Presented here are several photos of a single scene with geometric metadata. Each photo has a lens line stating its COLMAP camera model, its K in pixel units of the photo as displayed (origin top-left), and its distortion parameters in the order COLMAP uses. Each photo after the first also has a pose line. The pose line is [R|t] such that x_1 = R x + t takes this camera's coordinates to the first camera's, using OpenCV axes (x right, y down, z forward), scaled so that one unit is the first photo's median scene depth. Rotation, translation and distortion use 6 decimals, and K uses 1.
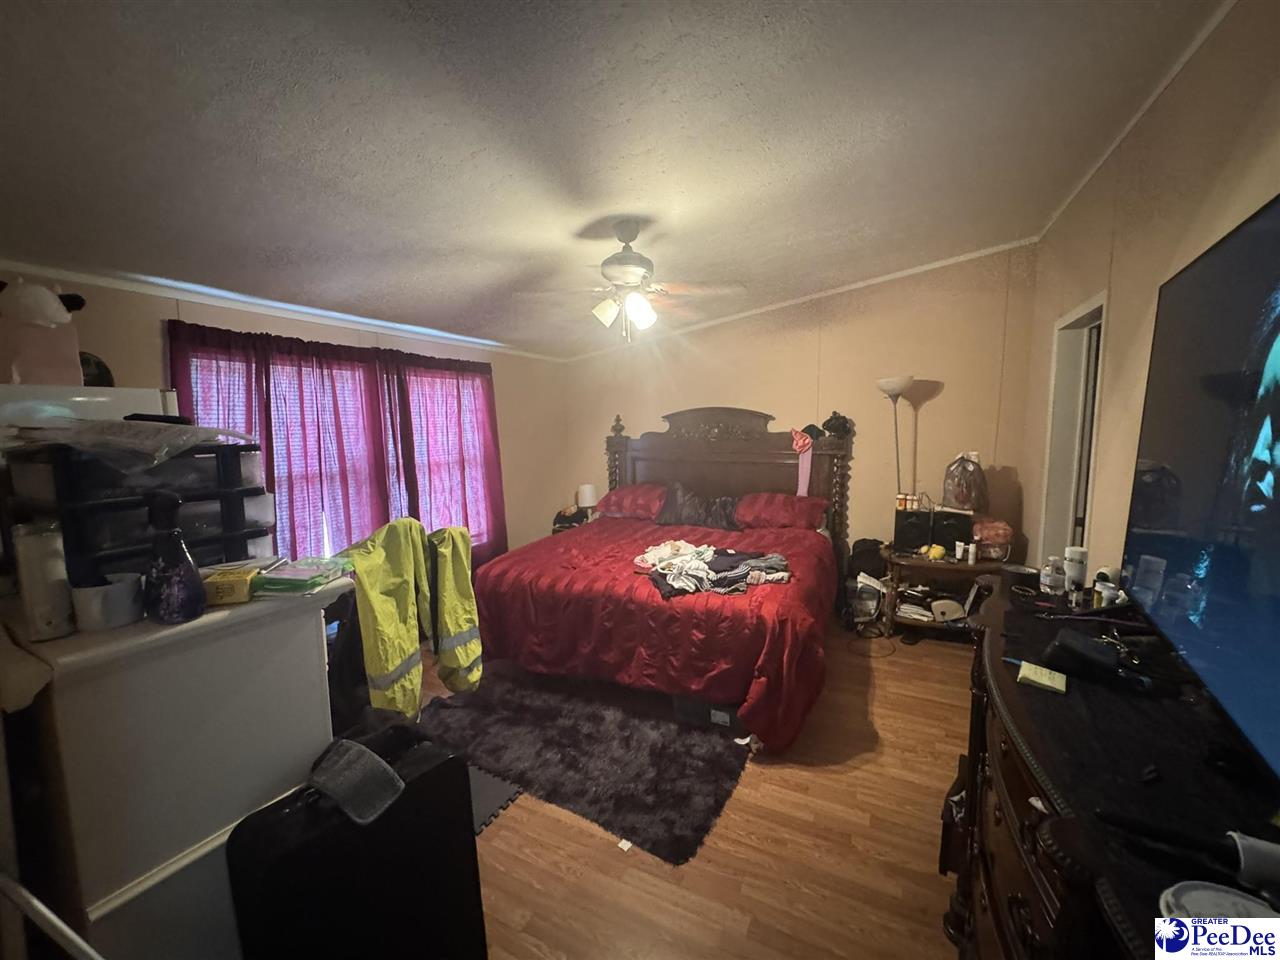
lens RADIAL K [[509.2, 0, 644.9], [0, 509.2, 476.1], [0, 0, 1]] dist [-0.005383, 0.000910]
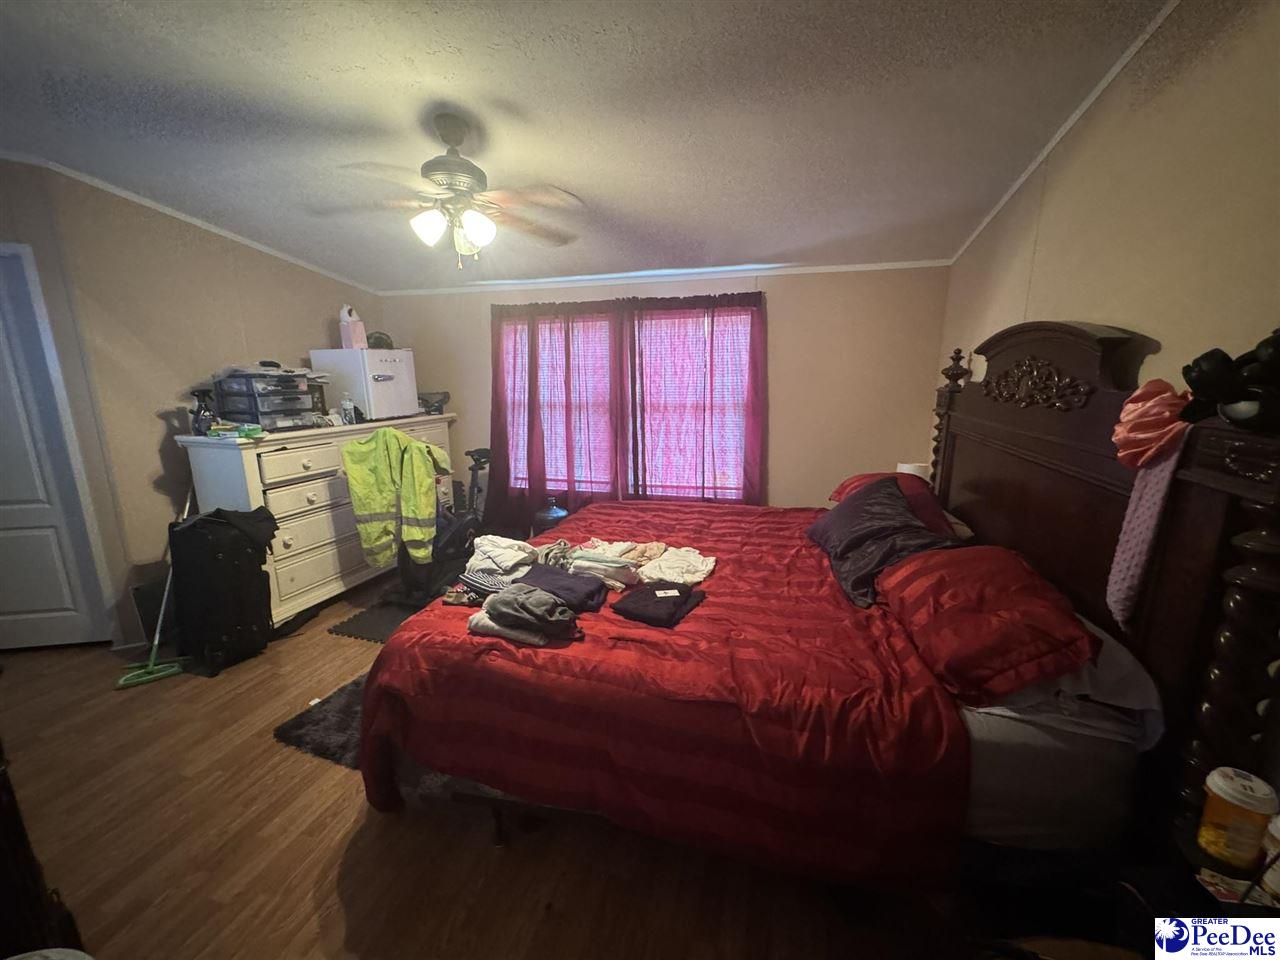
lens RADIAL K [[509.2, 0, 648.1], [0, 509.2, 478.7], [0, 0, 1]] dist [-0.005383, 0.000910]
pose [[0.189847, 0.205205, -0.960130, 0.616796], [-0.102174, 0.976734, 0.188550, -0.069045], [0.976483, 0.062304, 0.206397, 0.770239]]
